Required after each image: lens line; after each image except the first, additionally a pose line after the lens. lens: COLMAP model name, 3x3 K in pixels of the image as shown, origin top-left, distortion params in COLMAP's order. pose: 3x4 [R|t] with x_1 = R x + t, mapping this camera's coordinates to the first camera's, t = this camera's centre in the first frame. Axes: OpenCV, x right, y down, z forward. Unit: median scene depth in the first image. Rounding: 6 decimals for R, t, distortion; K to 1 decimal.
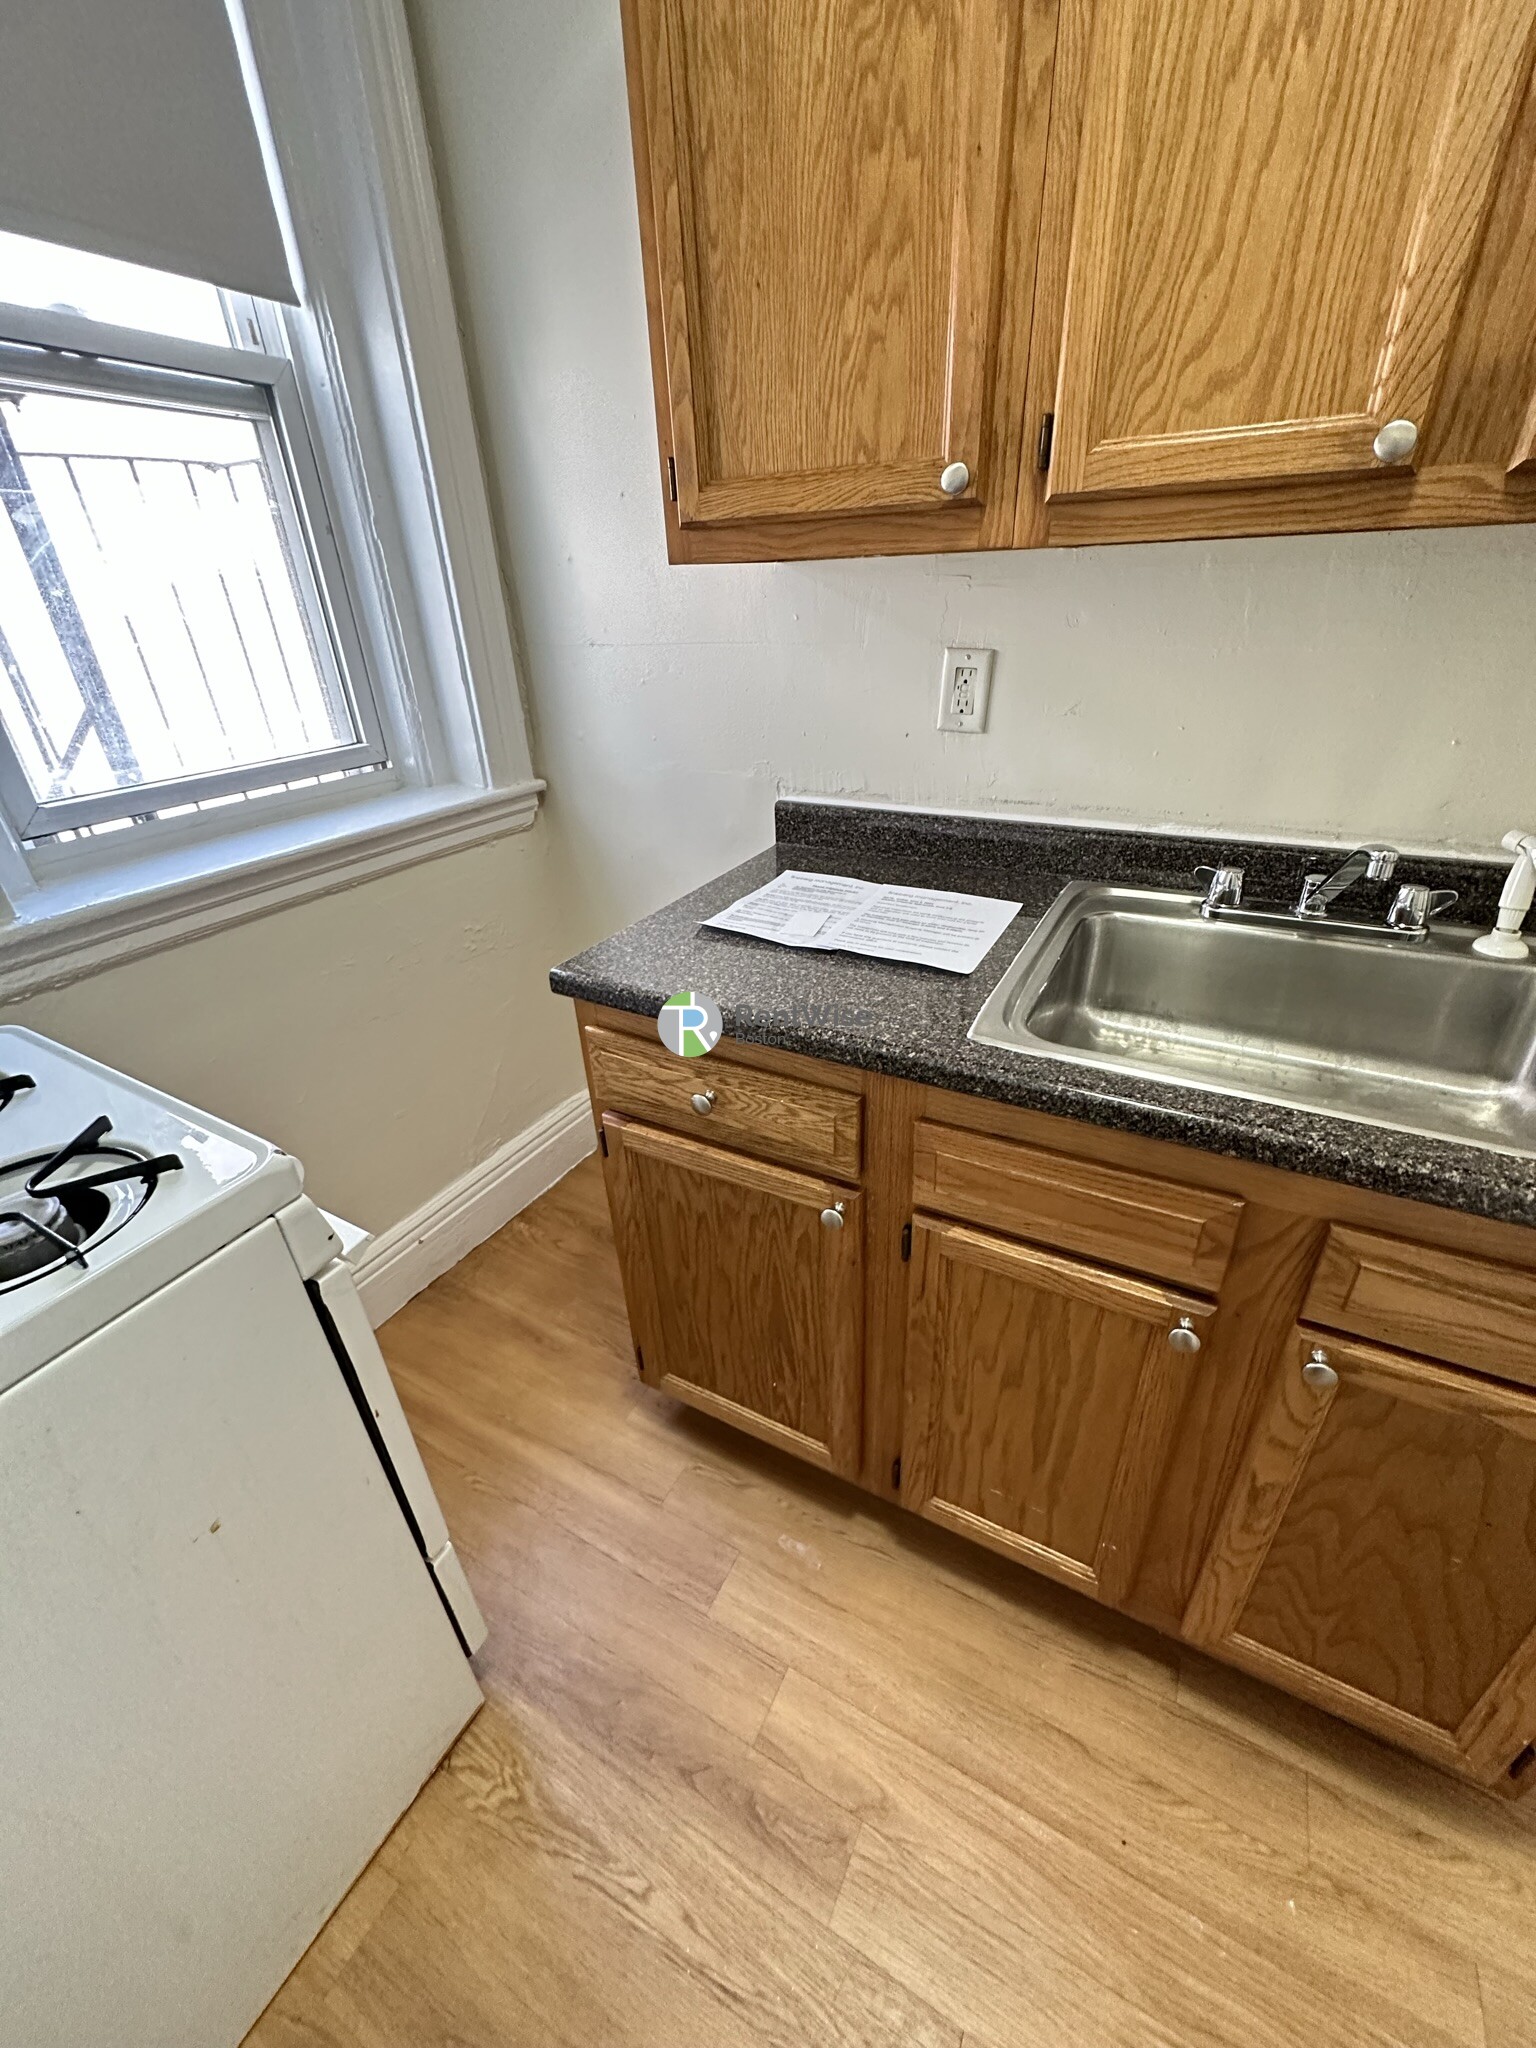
lens RADIAL K [[818.0, 0, 766.1], [0, 818.0, 1022.8], [0, 0, 1]] dist [-0.001620, 0.000637]
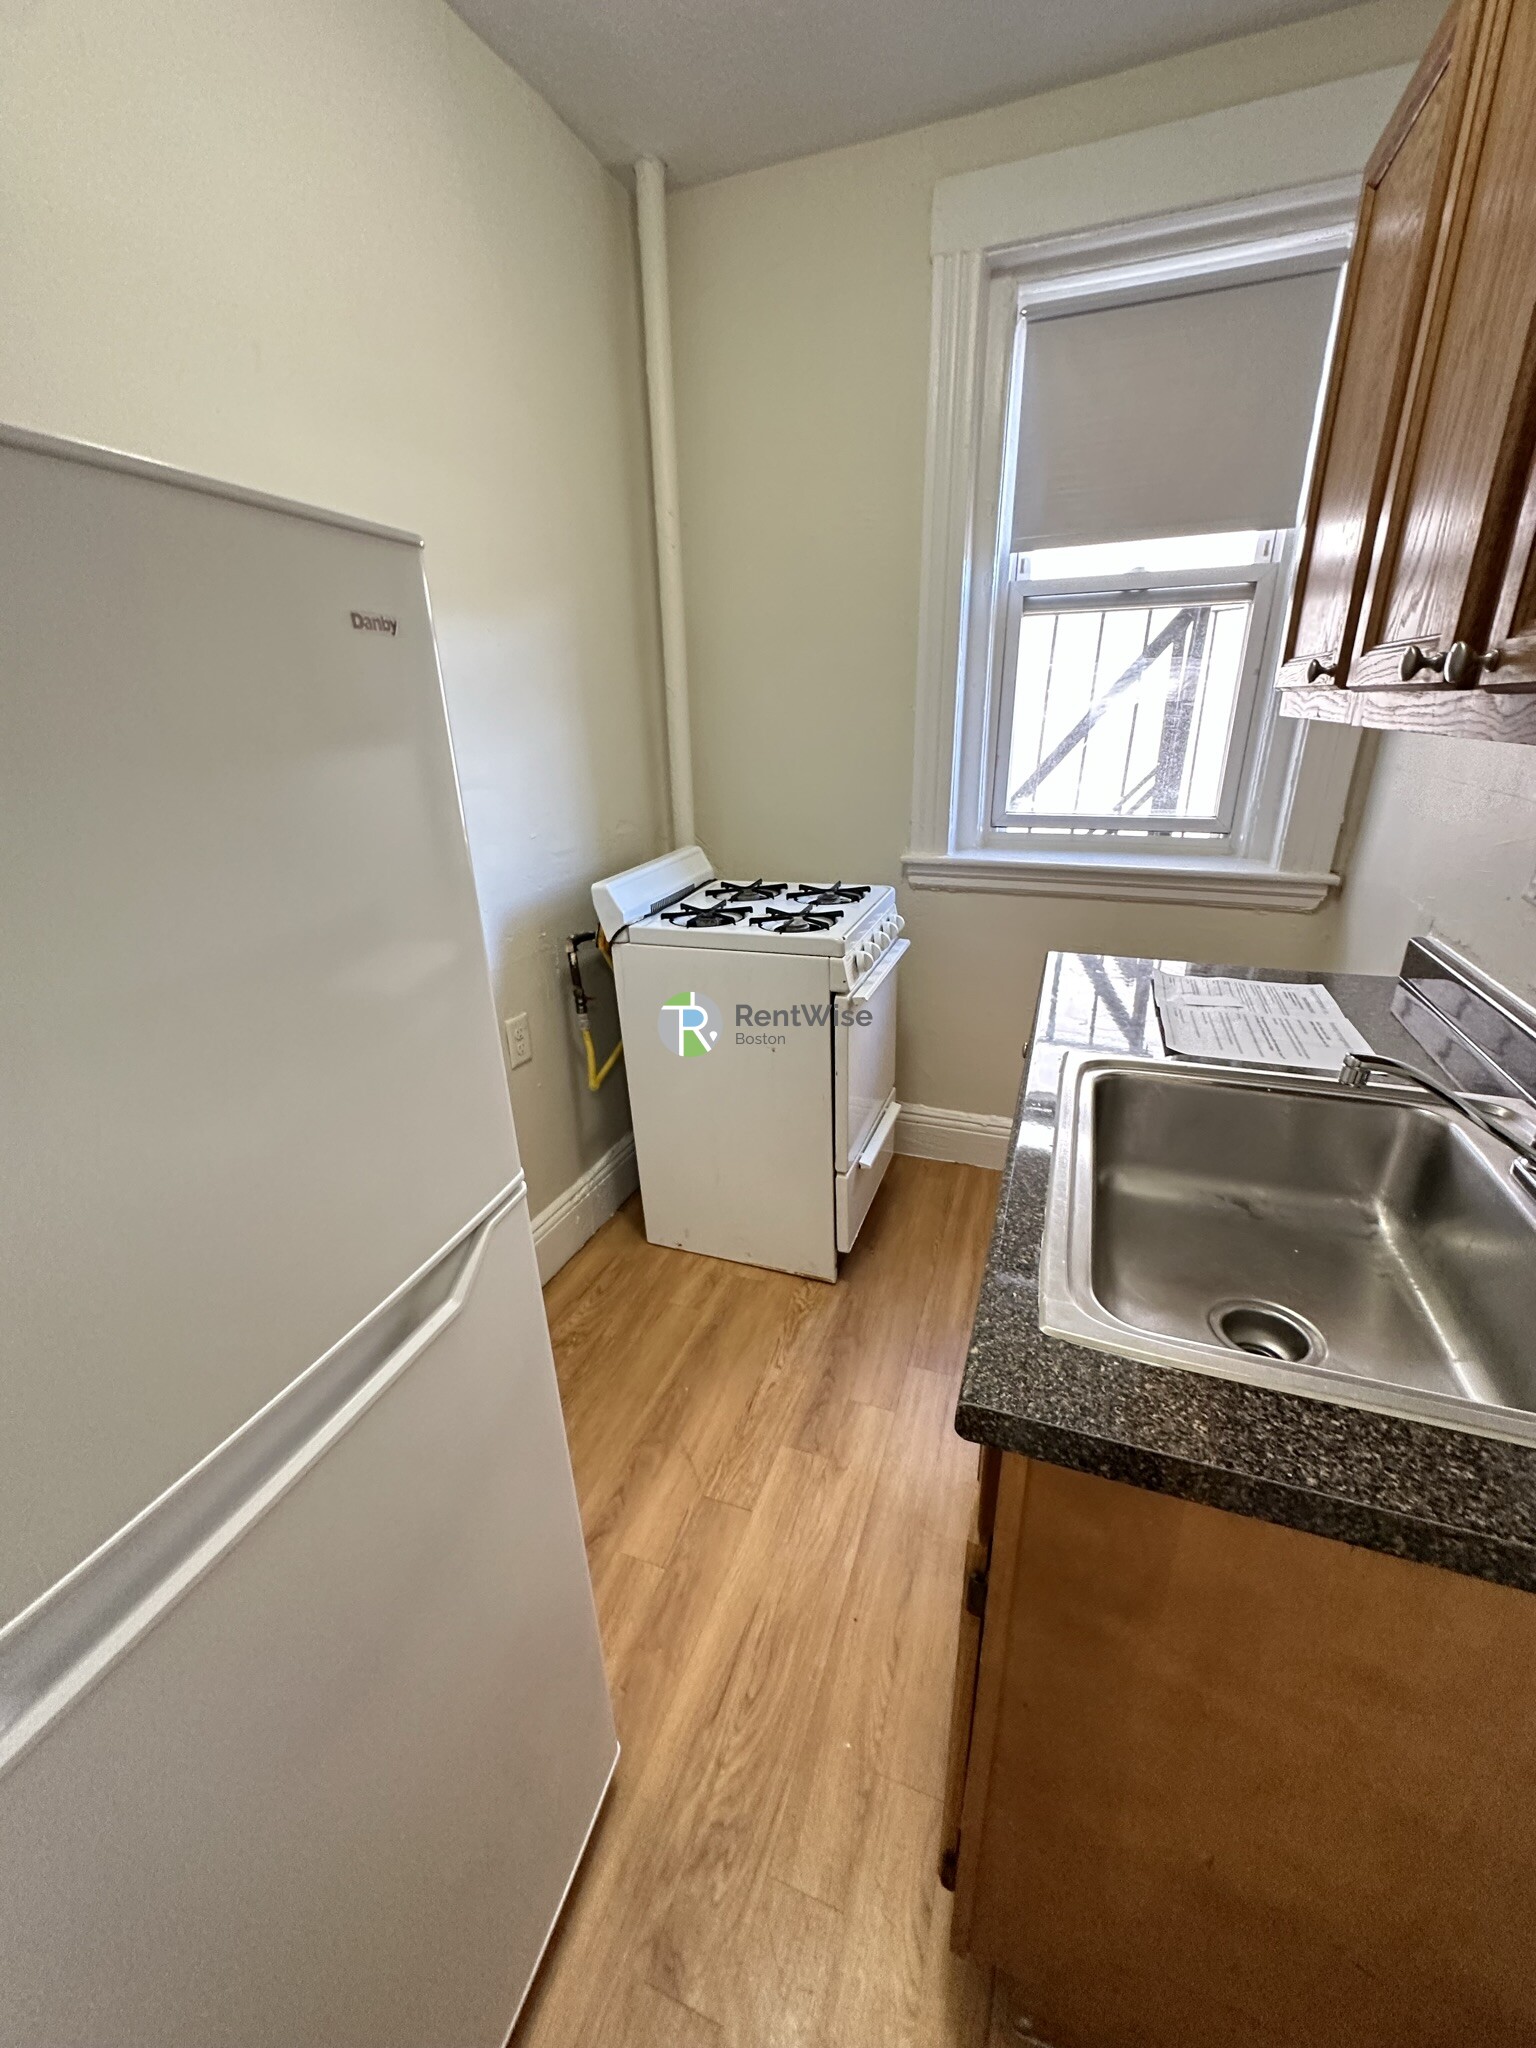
lens RADIAL K [[818.2, 0, 766.7], [0, 818.2, 1018.2], [0, 0, 1]] dist [-0.001670, 0.000030]
pose [[0.147066, 0.385622, -0.910861, 1.074149], [-0.451229, 0.845625, 0.285149, -0.149576], [0.880207, 0.369071, 0.298367, 0.070665]]
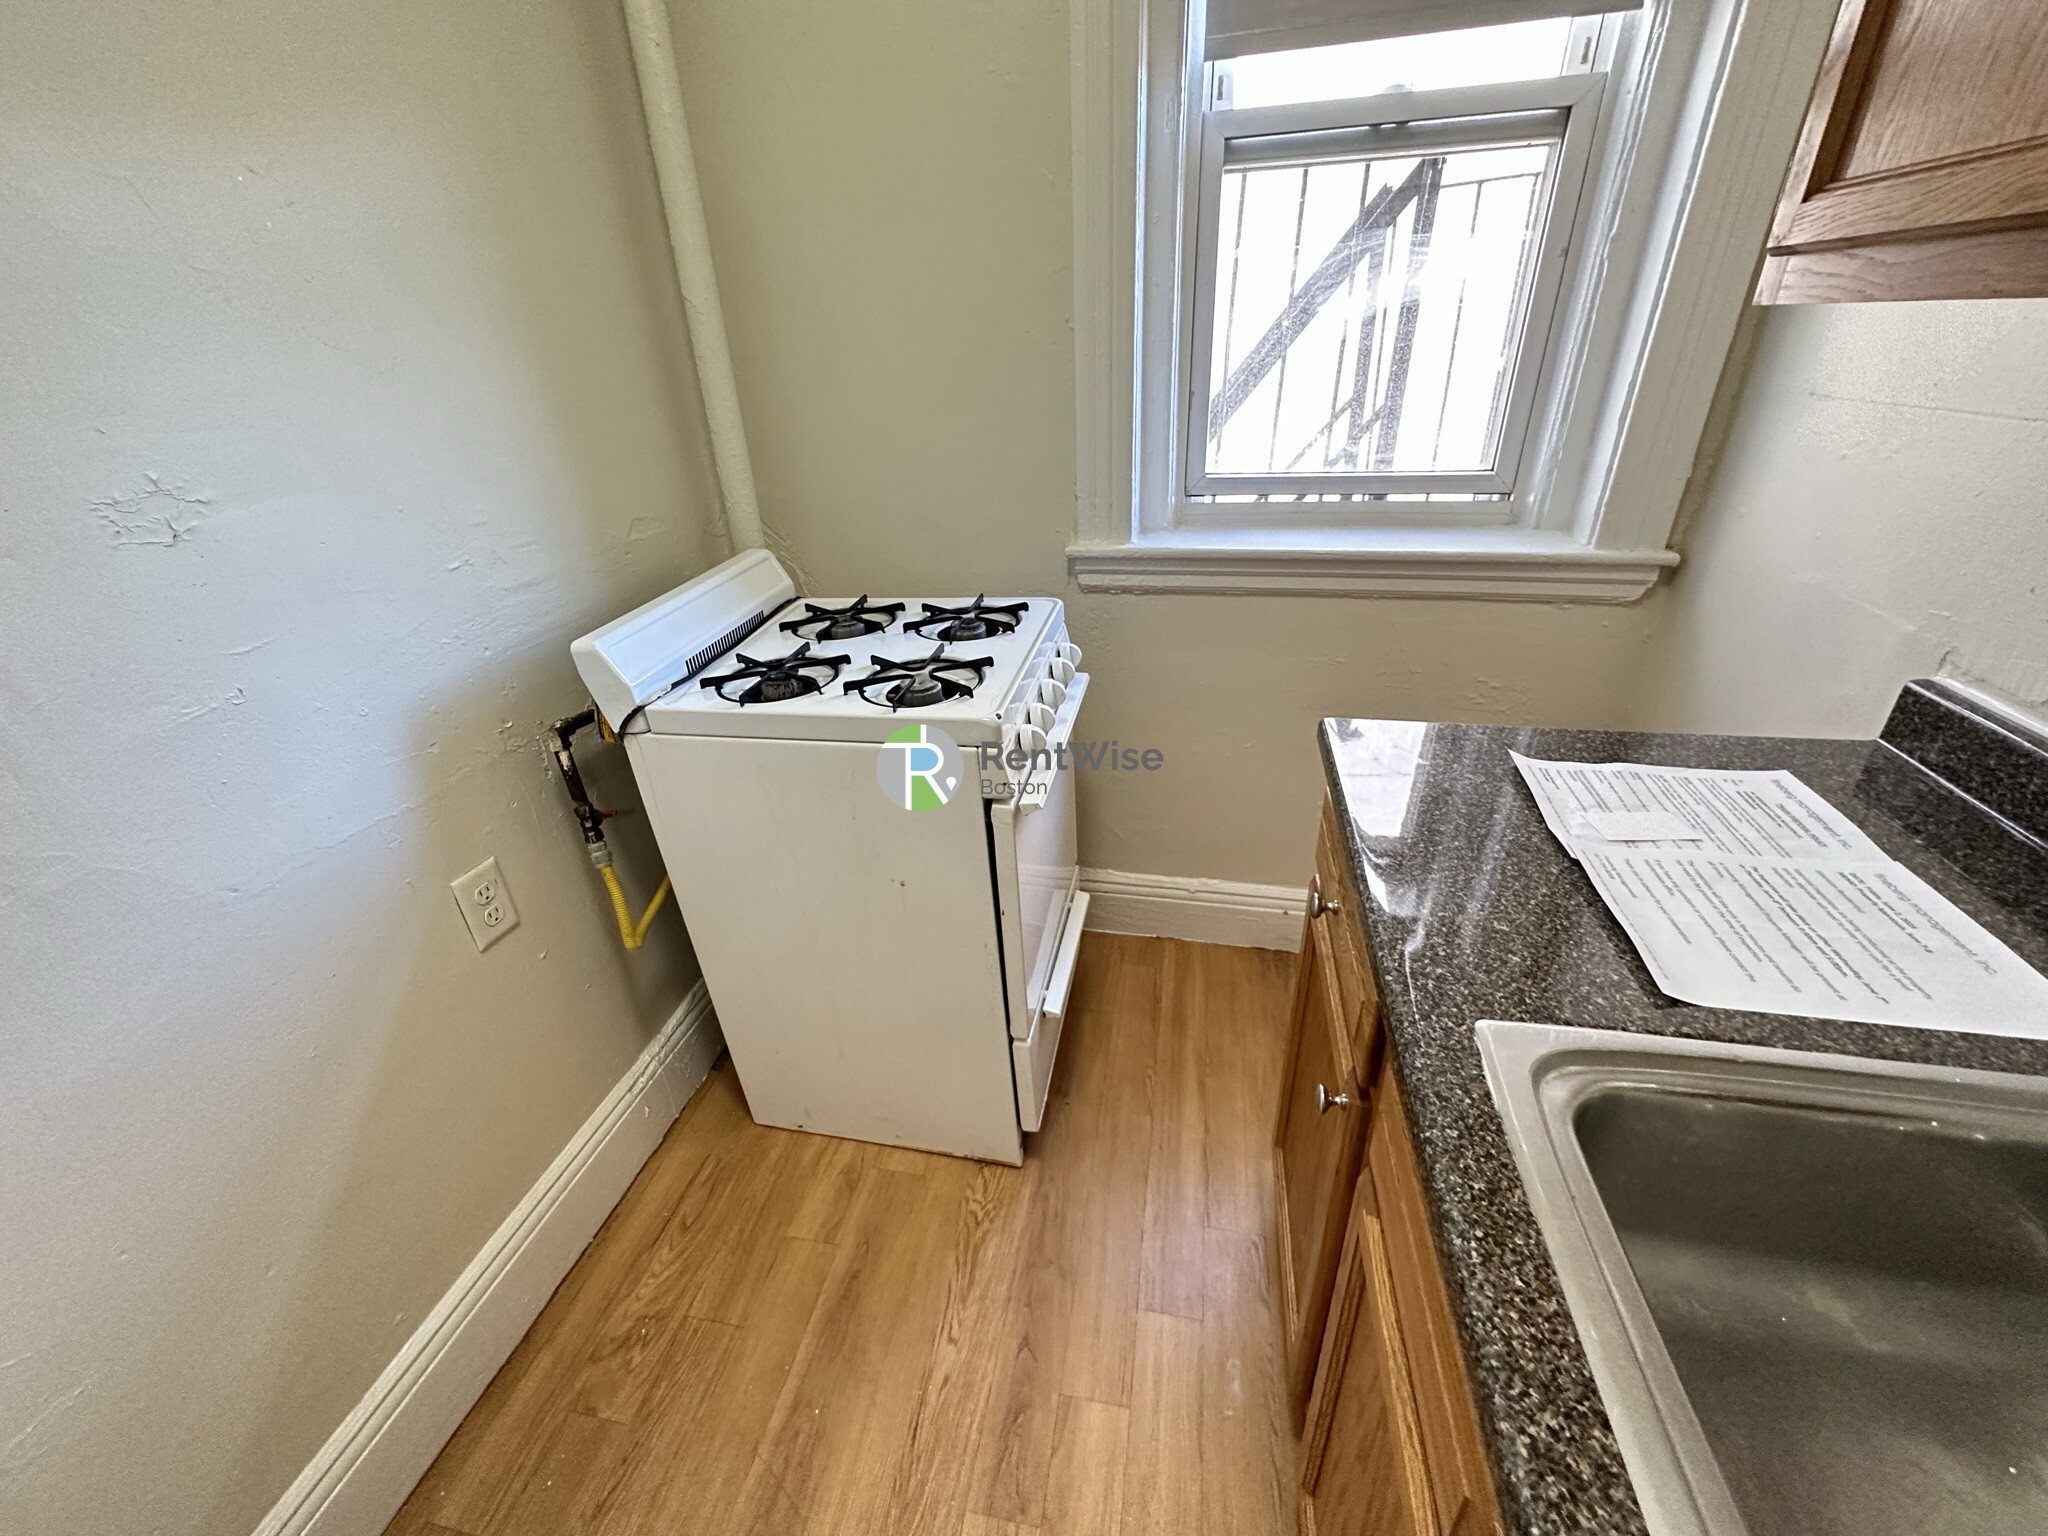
lens RADIAL K [[818.0, 0, 1024.0], [0, 818.0, 768.0], [0, 0, 1]] dist [-0.001620, 0.000637]
pose [[0.295876, 0.471430, -0.830789, 0.456189], [-0.419745, 0.845429, 0.330249, -0.175262], [0.858063, 0.251007, 0.448023, 0.220483]]
